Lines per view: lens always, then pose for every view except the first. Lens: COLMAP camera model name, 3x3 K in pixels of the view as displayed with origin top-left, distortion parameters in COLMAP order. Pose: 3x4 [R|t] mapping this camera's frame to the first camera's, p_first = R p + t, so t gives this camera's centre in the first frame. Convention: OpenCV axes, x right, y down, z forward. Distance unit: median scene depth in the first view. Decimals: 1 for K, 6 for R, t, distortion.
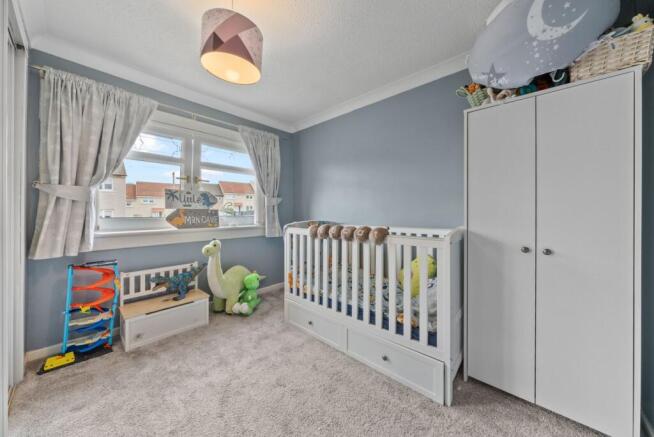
lens RADIAL K [[224.1, 0, 328.4], [0, 224.1, 214.1], [0, 0, 1]] dist [0.000620, 0.000029]
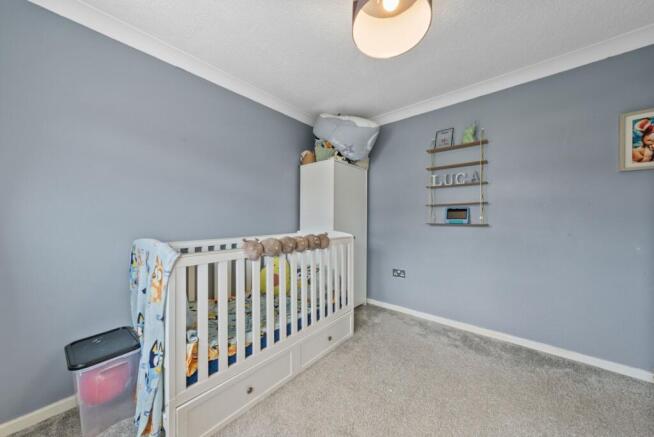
lens RADIAL K [[225.0, 0, 329.0], [0, 225.0, 220.1], [0, 0, 1]] dist [-0.000651, 0.000086]
pose [[-0.027709, -0.001281, 0.999615, -0.755268], [0.021072, 0.999776, 0.001866, -0.010608], [-0.999394, 0.021115, -0.027676, 0.782934]]
